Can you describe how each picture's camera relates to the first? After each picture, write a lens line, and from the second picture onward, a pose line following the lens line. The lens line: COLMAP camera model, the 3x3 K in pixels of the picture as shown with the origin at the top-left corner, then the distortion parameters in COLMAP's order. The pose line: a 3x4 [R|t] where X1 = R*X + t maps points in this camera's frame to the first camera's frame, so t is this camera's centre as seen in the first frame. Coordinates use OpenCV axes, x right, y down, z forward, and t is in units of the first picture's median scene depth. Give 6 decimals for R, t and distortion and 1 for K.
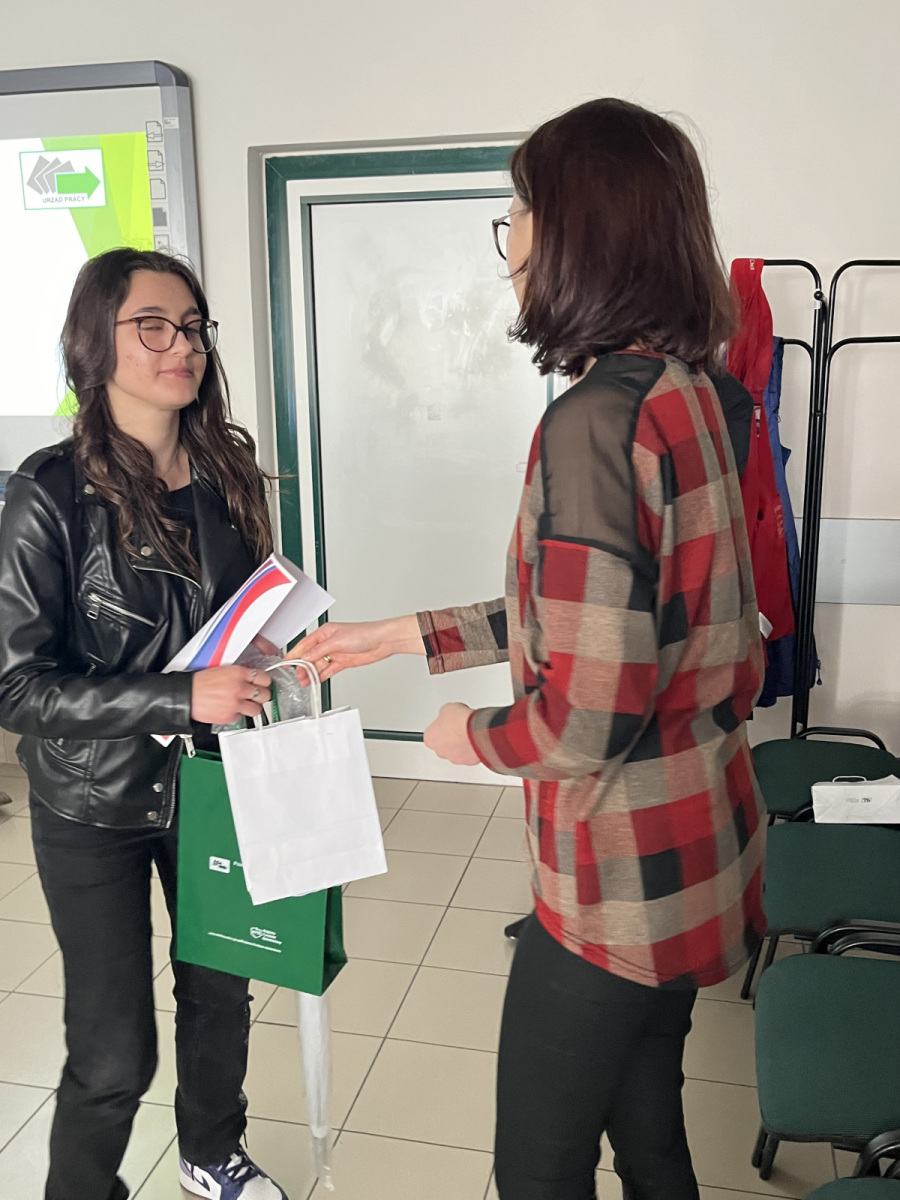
lens RADIAL K [[1152.0, 0, 445.8], [0, 1152.0, 617.5], [0, 0, 1]] dist [0.013479, 0.000000]
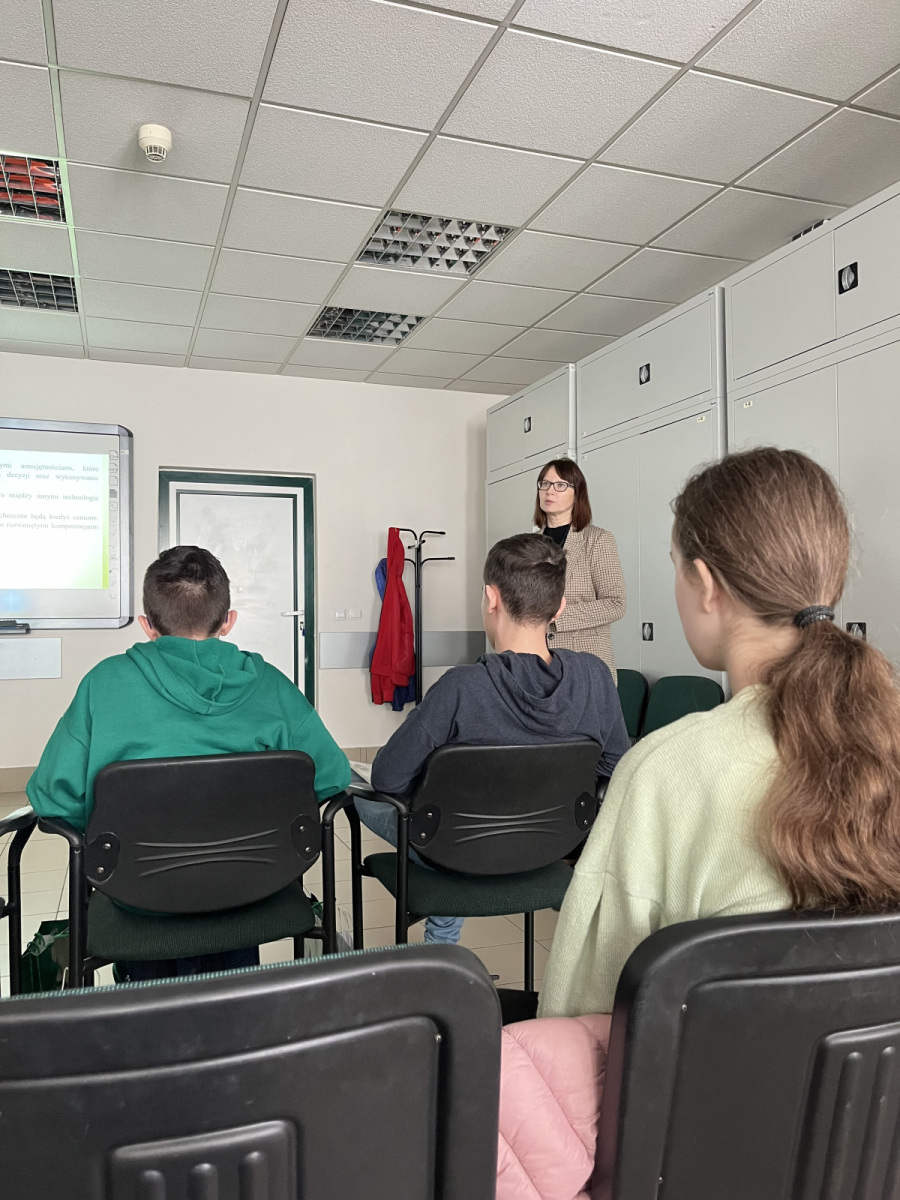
lens RADIAL K [[910.4, 0, 449.8], [0, 910.4, 600.2], [0, 0, 1]] dist [0.047026, -0.055617]
pose [[0.852762, 0.016470, 0.522040, -0.588215], [0.111791, 0.970585, -0.213232, 0.255806], [-0.510196, 0.240196, 0.825837, -0.616574]]
